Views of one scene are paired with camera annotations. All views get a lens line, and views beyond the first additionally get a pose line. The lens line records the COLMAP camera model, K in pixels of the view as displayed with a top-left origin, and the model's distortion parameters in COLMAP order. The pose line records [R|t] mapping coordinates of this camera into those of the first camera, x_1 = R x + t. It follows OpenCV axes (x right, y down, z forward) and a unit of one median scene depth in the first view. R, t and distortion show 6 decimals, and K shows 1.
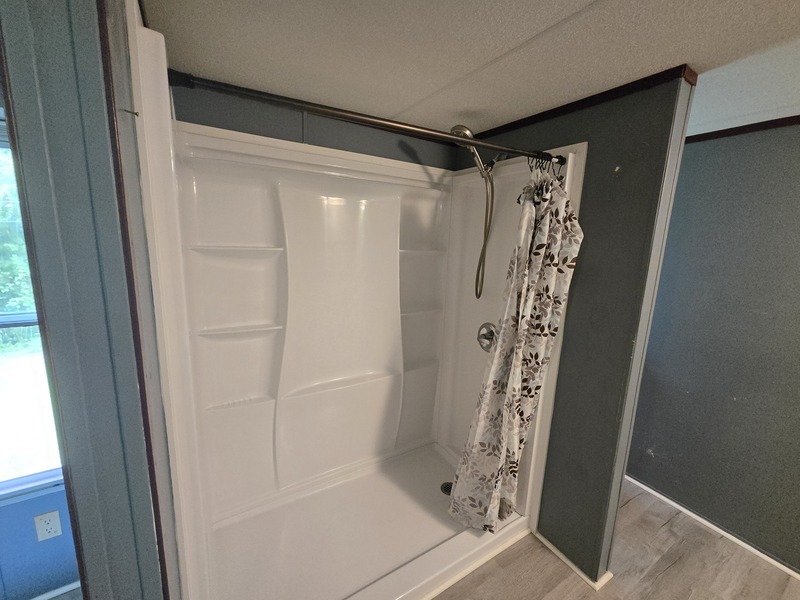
lens RADIAL K [[329.9, 0, 397.9], [0, 329.9, 299.0], [0, 0, 1]] dist [-0.003301, 0.000205]
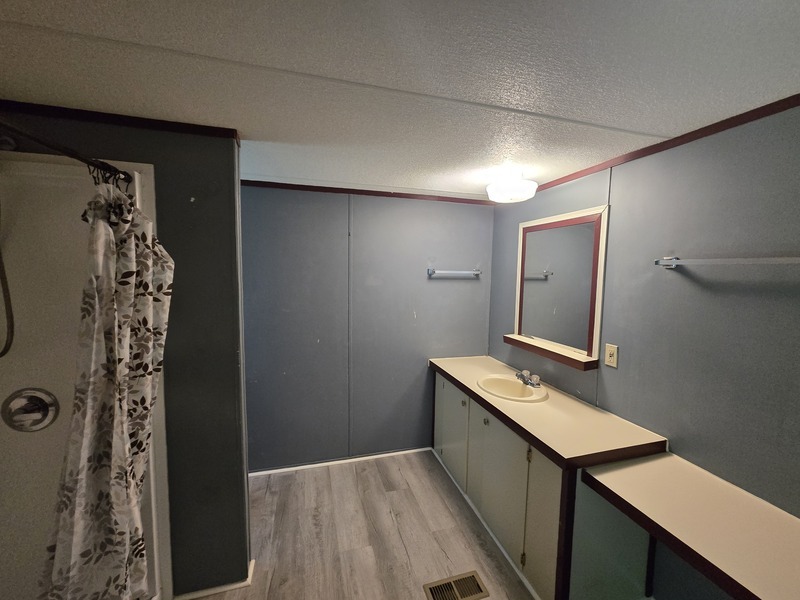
lens RADIAL K [[329.9, 0, 414.3], [0, 329.9, 297.4], [0, 0, 1]] dist [-0.003301, 0.000205]
pose [[0.231502, -0.113837, 0.966151, -0.219202], [0.162838, 0.983653, 0.076881, -0.043323], [-0.959109, 0.139528, 0.246254, 0.081085]]
